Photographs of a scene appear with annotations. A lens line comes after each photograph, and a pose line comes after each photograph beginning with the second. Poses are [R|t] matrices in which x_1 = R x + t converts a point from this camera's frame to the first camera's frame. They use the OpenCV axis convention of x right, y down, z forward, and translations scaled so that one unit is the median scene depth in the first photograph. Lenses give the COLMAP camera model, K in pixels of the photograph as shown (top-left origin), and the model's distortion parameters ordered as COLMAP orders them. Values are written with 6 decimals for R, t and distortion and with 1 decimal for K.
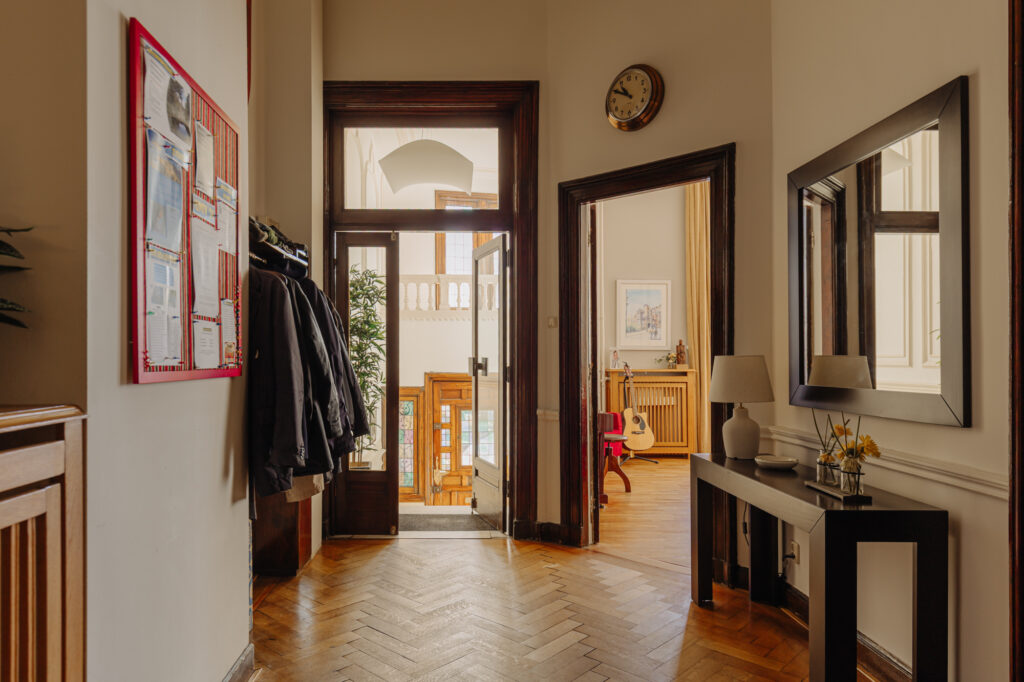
lens RADIAL K [[677.2, 0, 511.8], [0, 677.2, 347.0], [0, 0, 1]] dist [-0.000038, -0.000007]
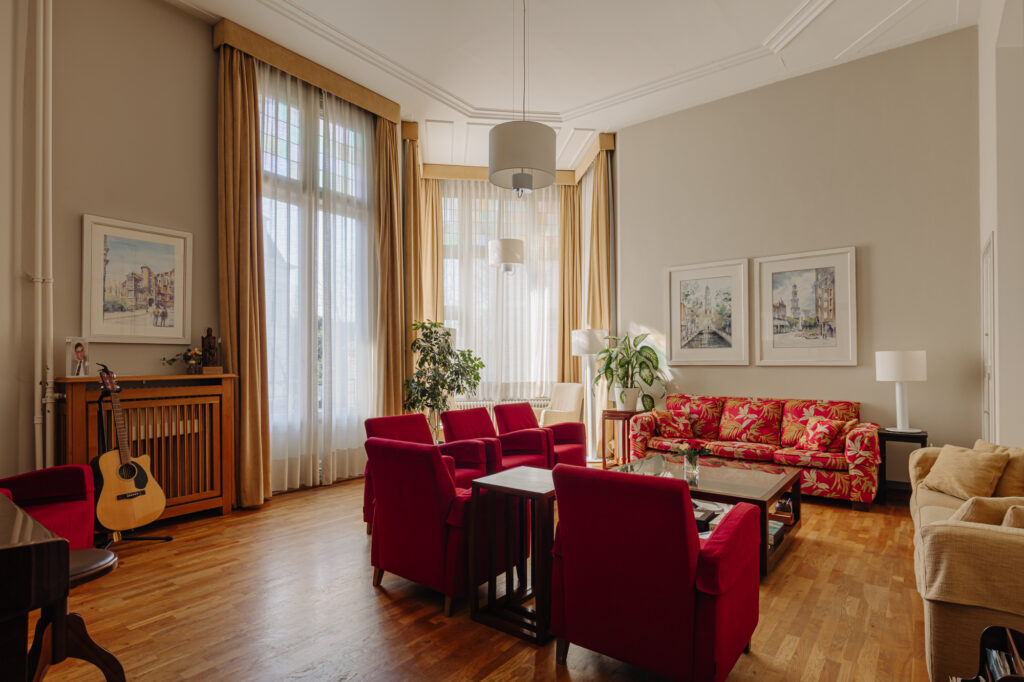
lens RADIAL K [[545.3, 0, 511.1], [0, 545.3, 350.2], [0, 0, 1]] dist [-0.002547, 0.000226]
pose [[0.683422, 0.005895, 0.730000, 0.071769], [-0.003809, 0.999983, -0.004509, 0.011596], [-0.730014, 0.000301, 0.683433, 0.454910]]
